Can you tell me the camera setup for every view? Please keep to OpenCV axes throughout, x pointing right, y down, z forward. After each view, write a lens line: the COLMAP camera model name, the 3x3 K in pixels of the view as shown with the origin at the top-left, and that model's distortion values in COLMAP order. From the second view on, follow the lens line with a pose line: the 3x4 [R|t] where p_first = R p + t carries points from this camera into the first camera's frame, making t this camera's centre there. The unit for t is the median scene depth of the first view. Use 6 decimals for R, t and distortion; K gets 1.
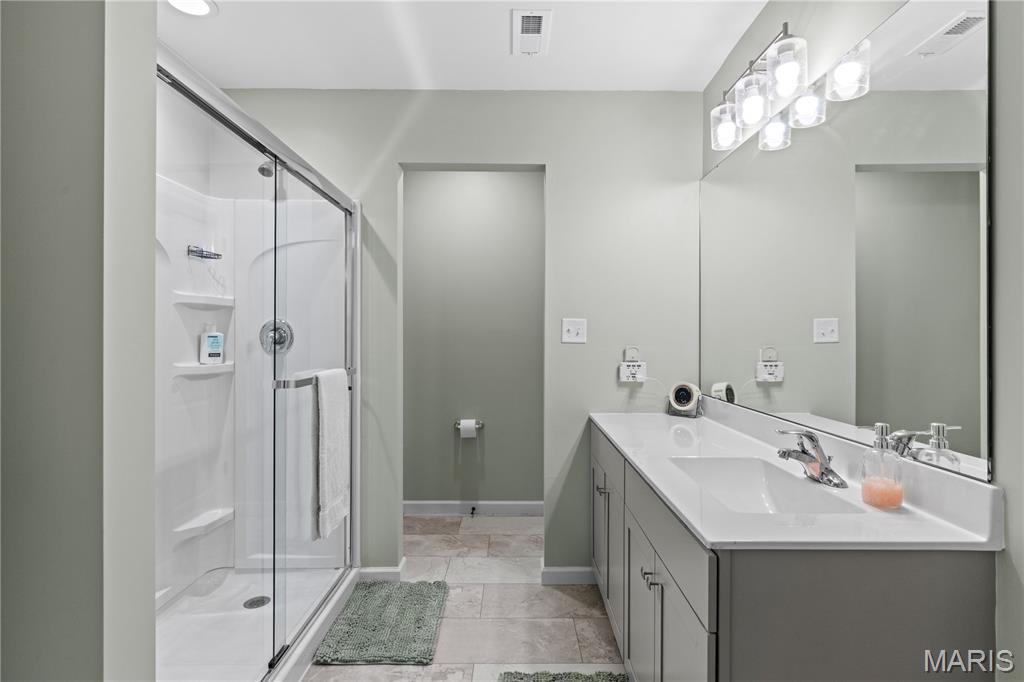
lens RADIAL K [[511.3, 0, 512.0], [0, 511.3, 341.0], [0, 0, 1]] dist [-0.002286, -0.000587]
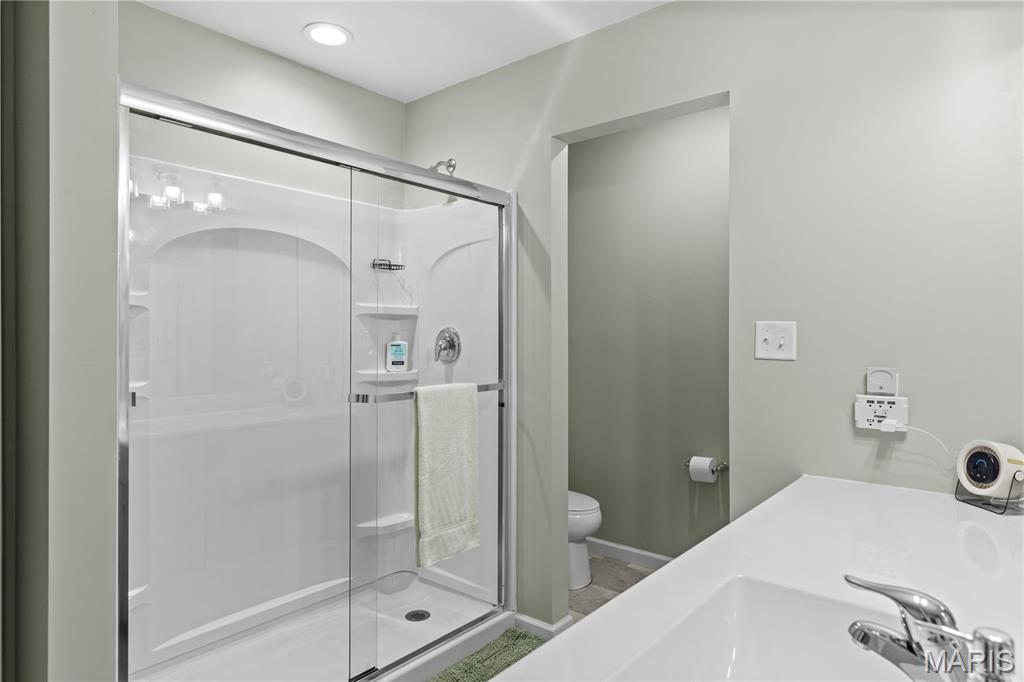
lens RADIAL K [[590.9, 0, 512.0], [0, 590.9, 341.0], [0, 0, 1]] dist [0.004982, -0.000284]
pose [[0.764633, 0.004151, -0.644453, 0.349966], [-0.005403, 0.999985, 0.000031, -0.017813], [0.644444, 0.003459, 0.764644, 0.229010]]
